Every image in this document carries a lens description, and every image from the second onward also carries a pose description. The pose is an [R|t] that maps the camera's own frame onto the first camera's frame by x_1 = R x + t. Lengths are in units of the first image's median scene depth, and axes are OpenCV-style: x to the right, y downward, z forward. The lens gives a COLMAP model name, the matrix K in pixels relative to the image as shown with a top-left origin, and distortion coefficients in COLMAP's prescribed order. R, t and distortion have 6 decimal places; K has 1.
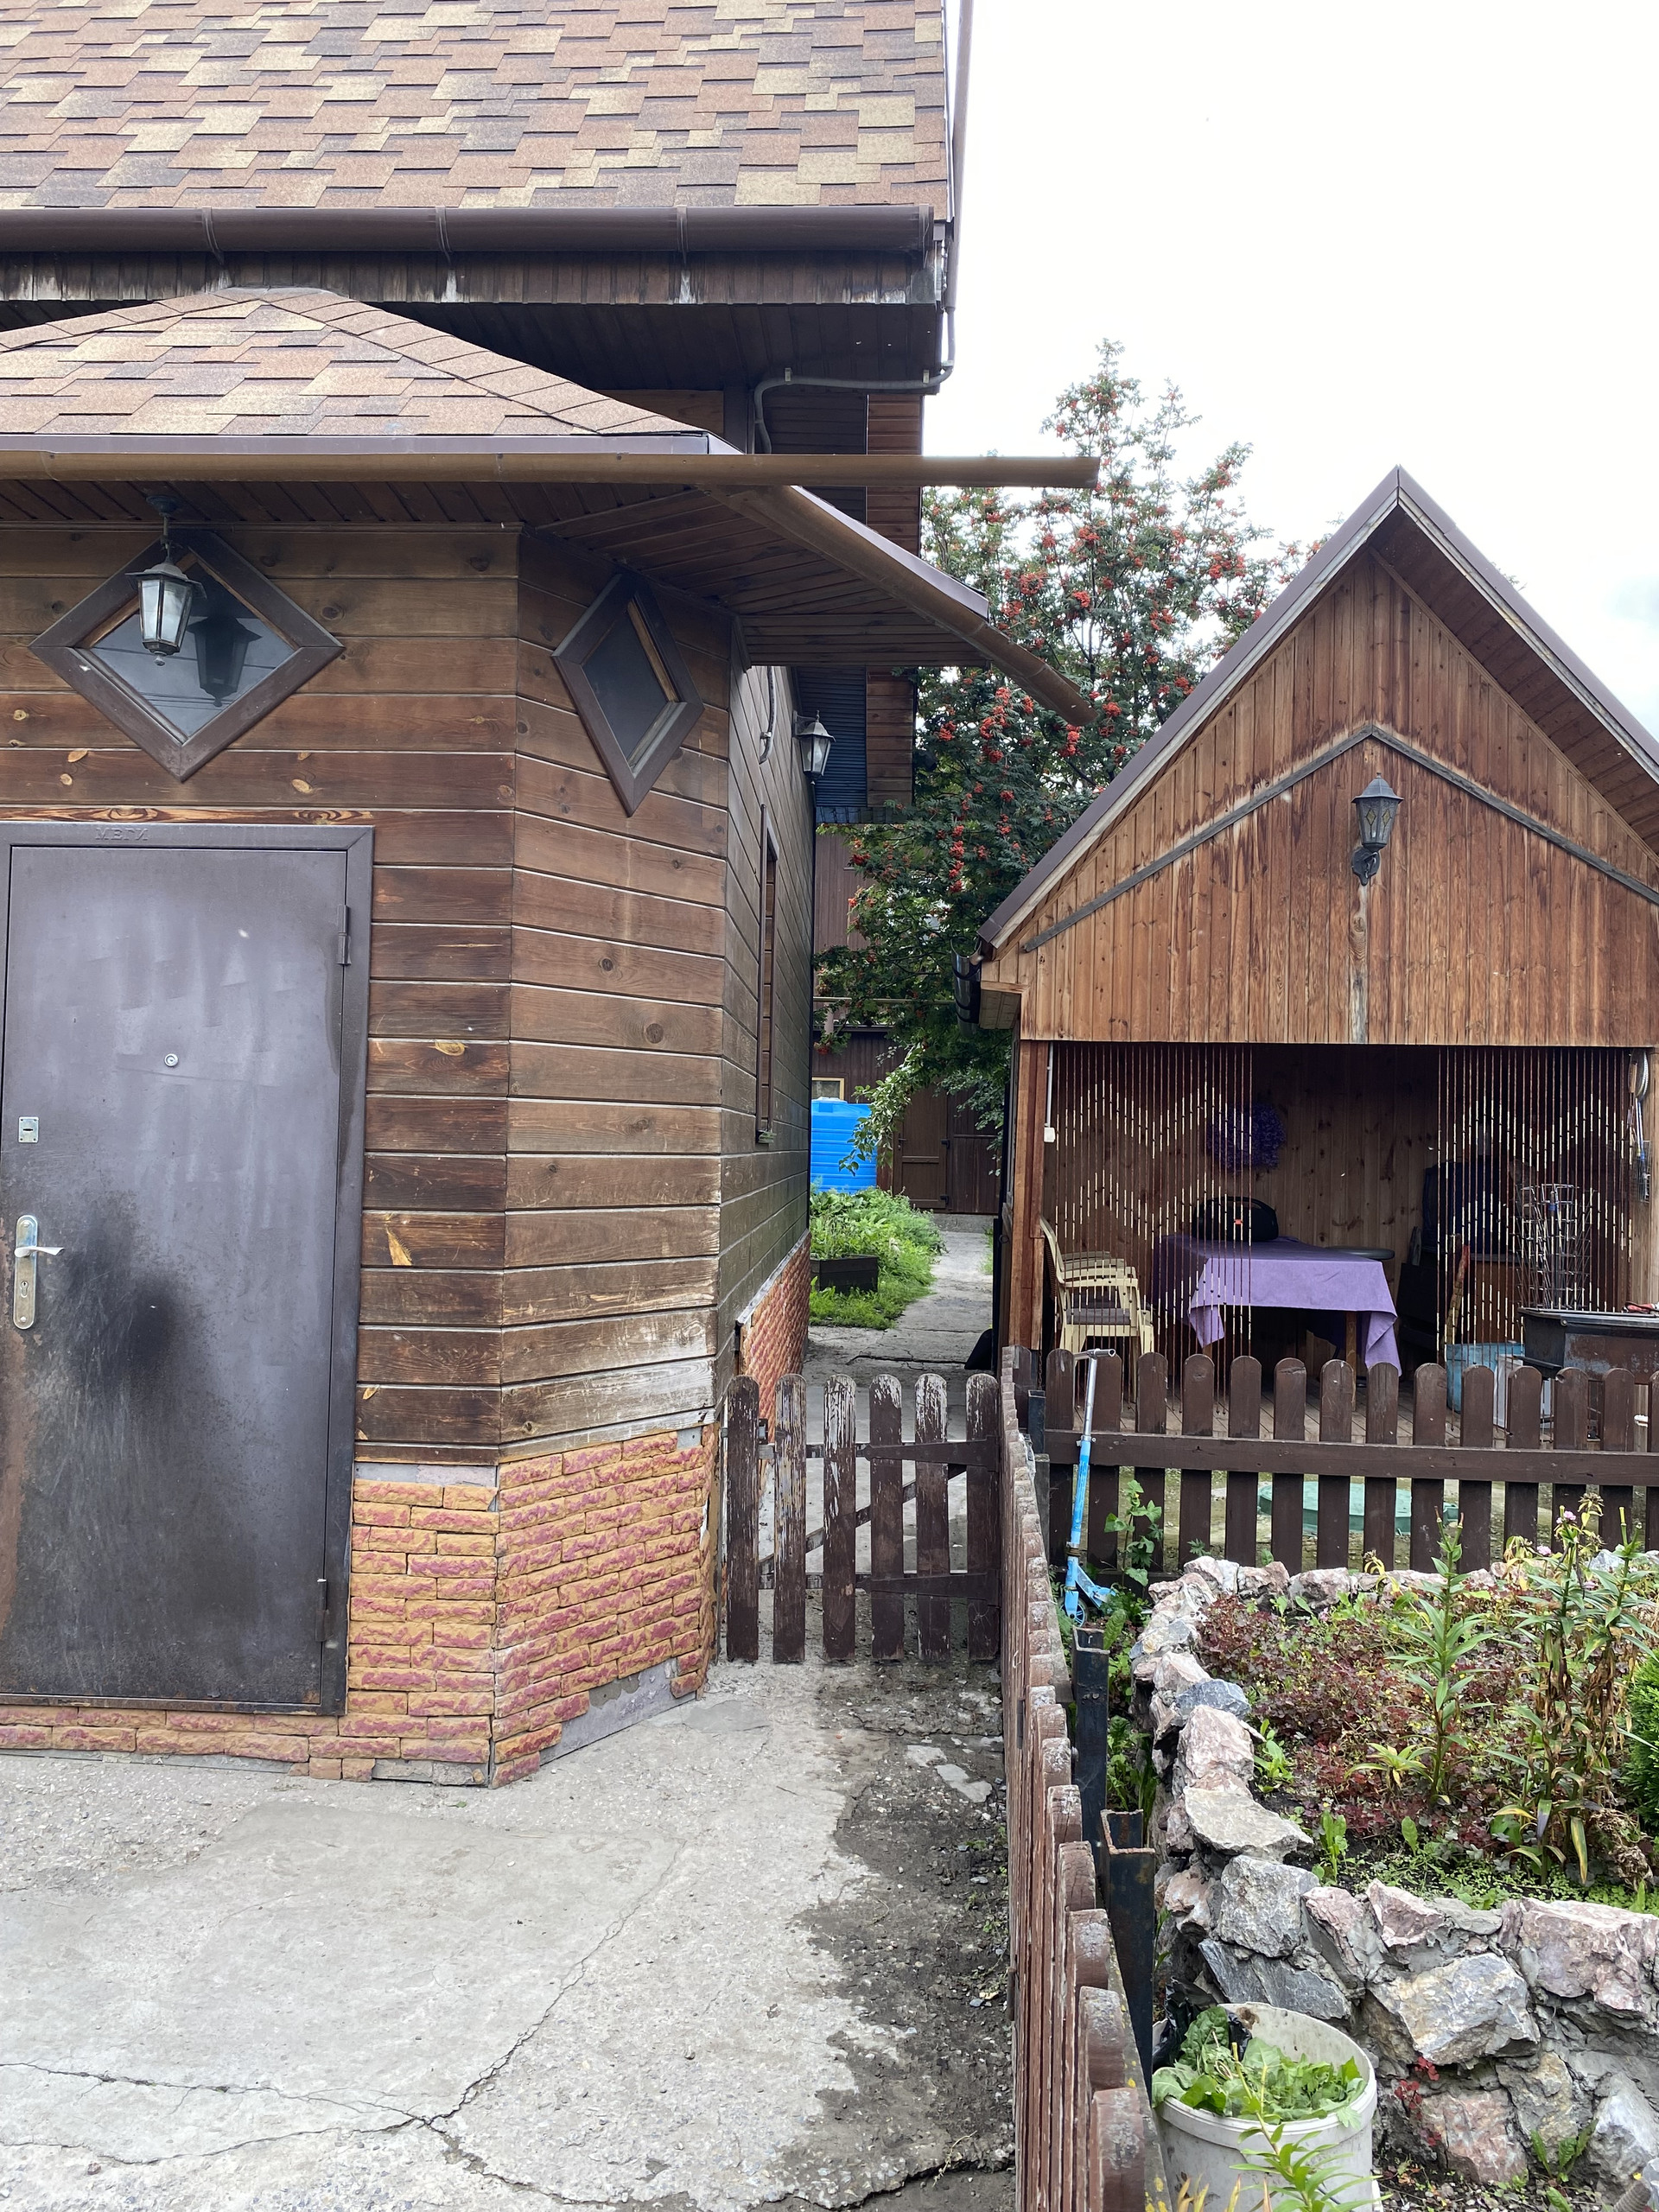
lens RADIAL K [[1659.4, 0, 829.5], [0, 1659.4, 1106.0], [0, 0, 1]] dist [-0.003229, -0.005318]
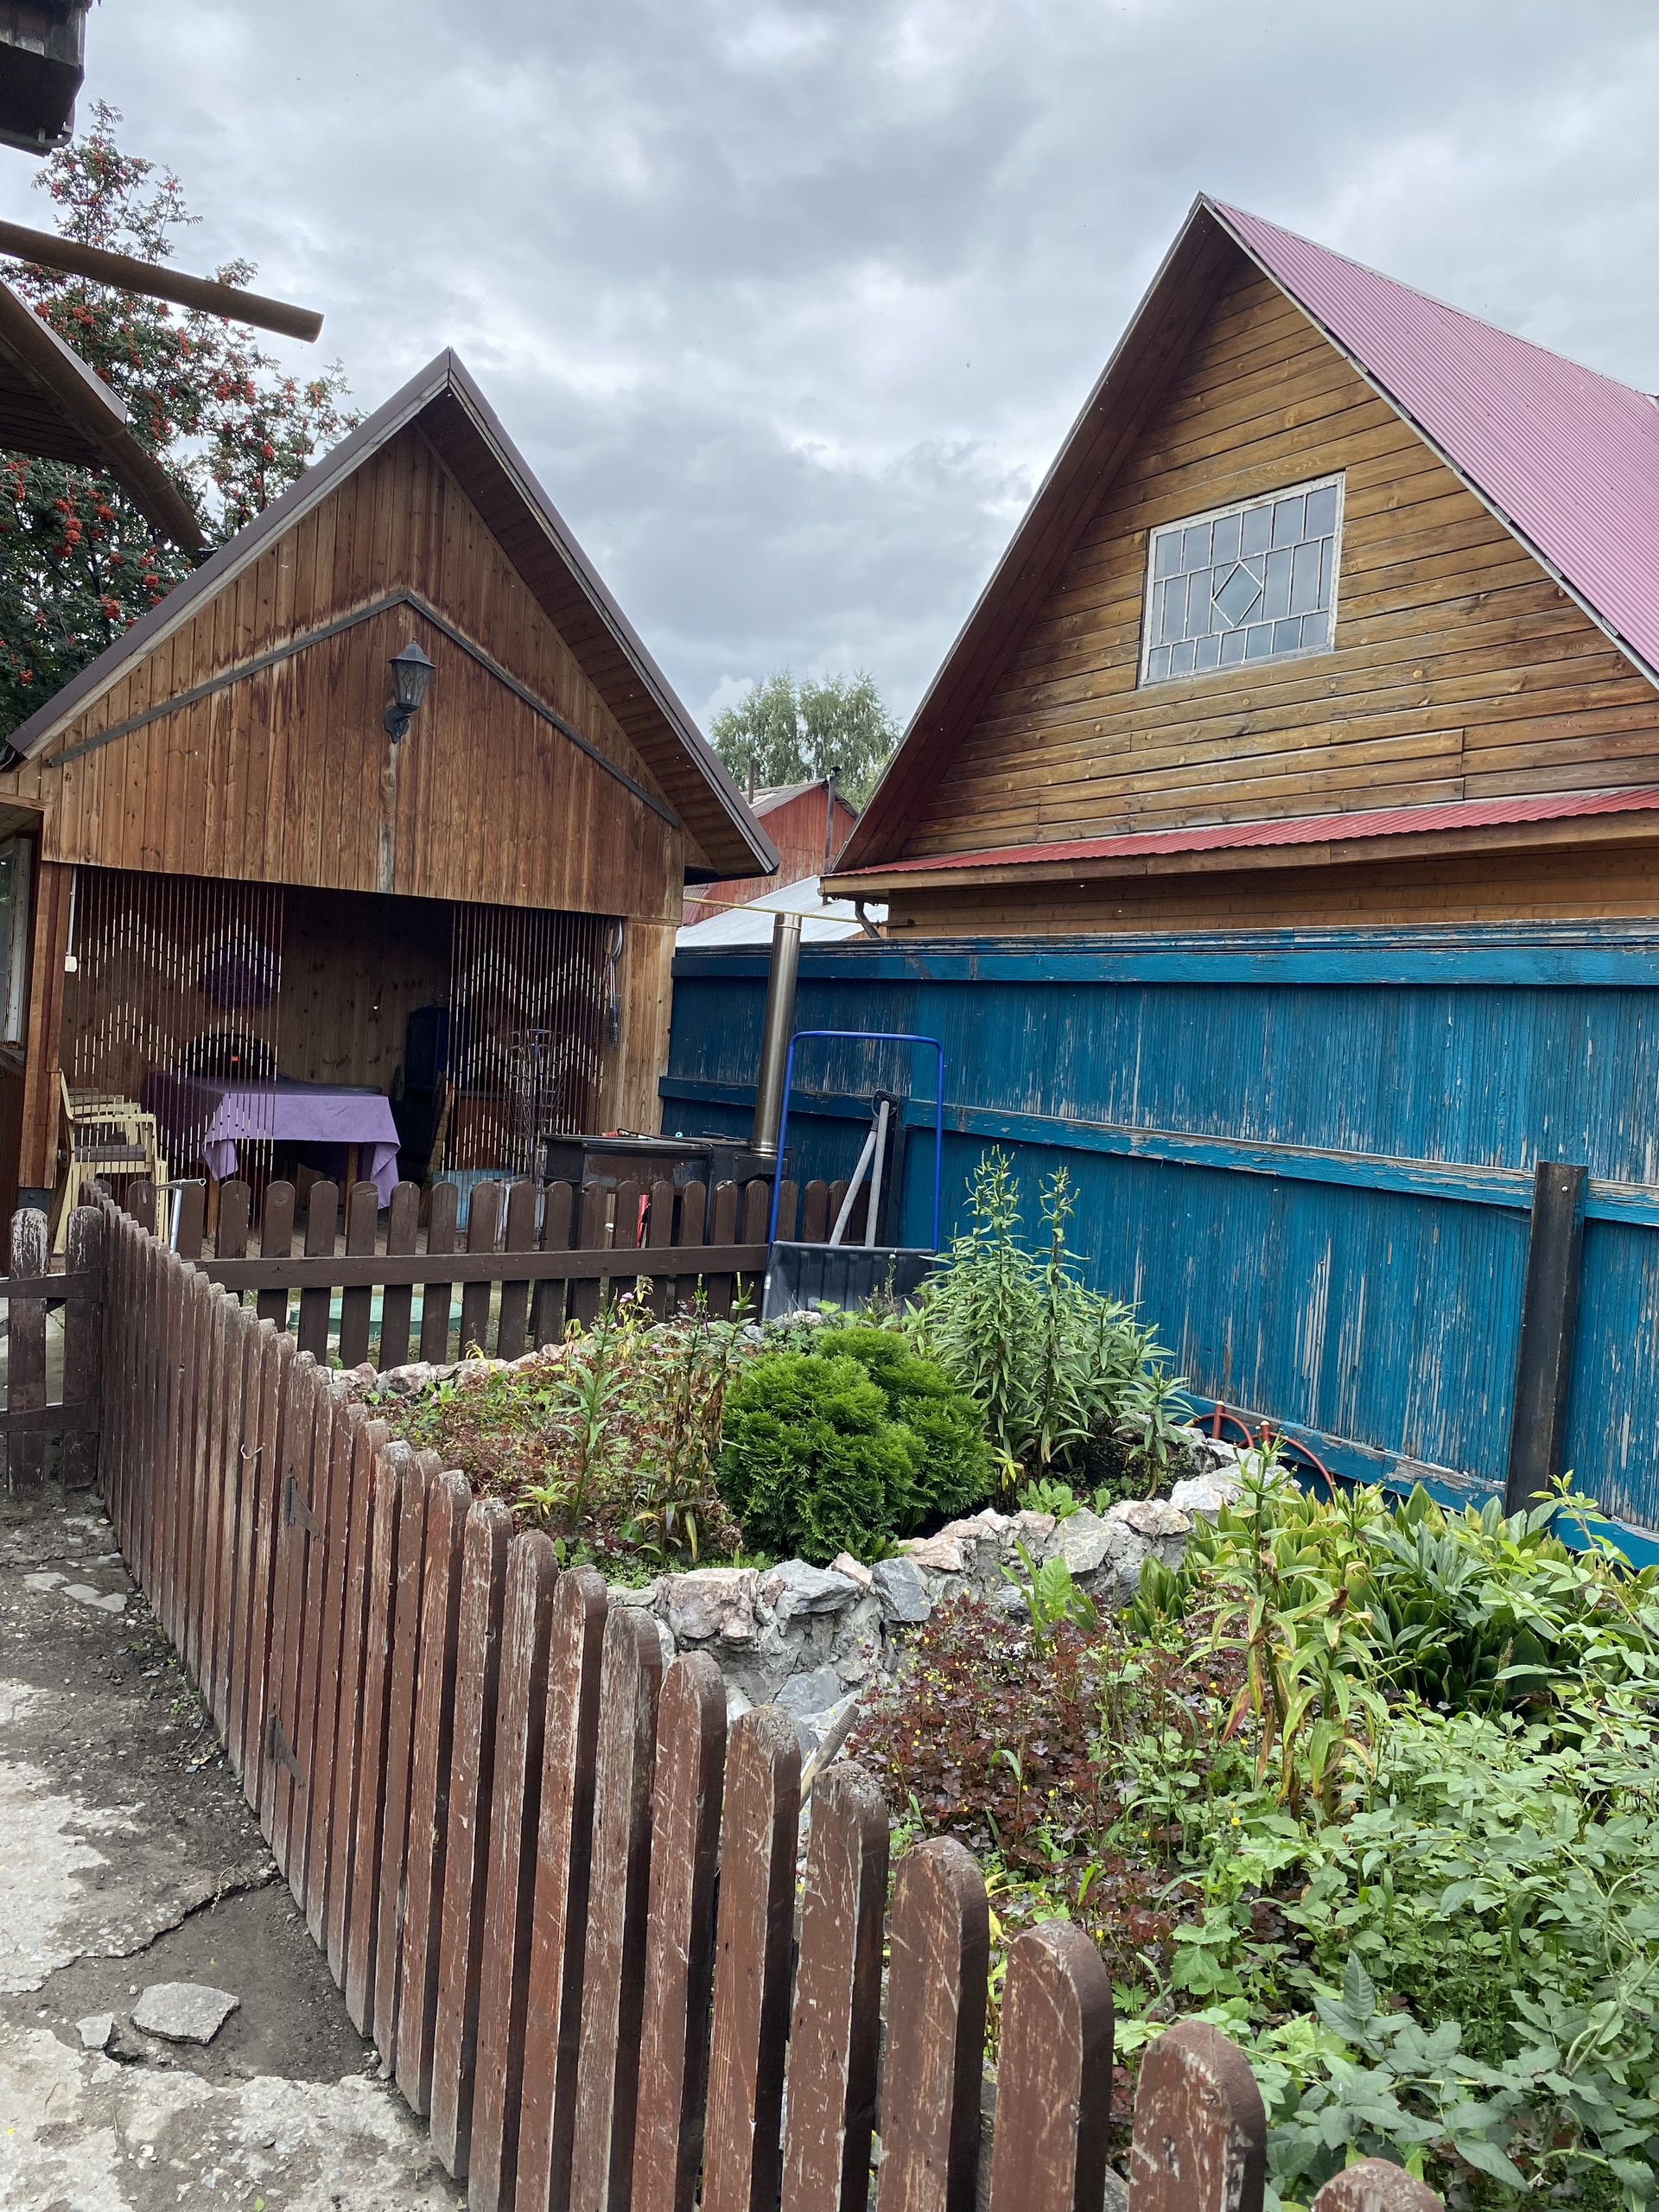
lens RADIAL K [[1649.7, 0, 829.5], [0, 1649.7, 1106.0], [0, 0, 1]] dist [0.006431, -0.037896]
pose [[0.793558, 0.001222, 0.608494, -0.100777], [-0.058325, 0.995546, 0.074064, 0.003662], [-0.605693, -0.094265, 0.790095, -0.024260]]
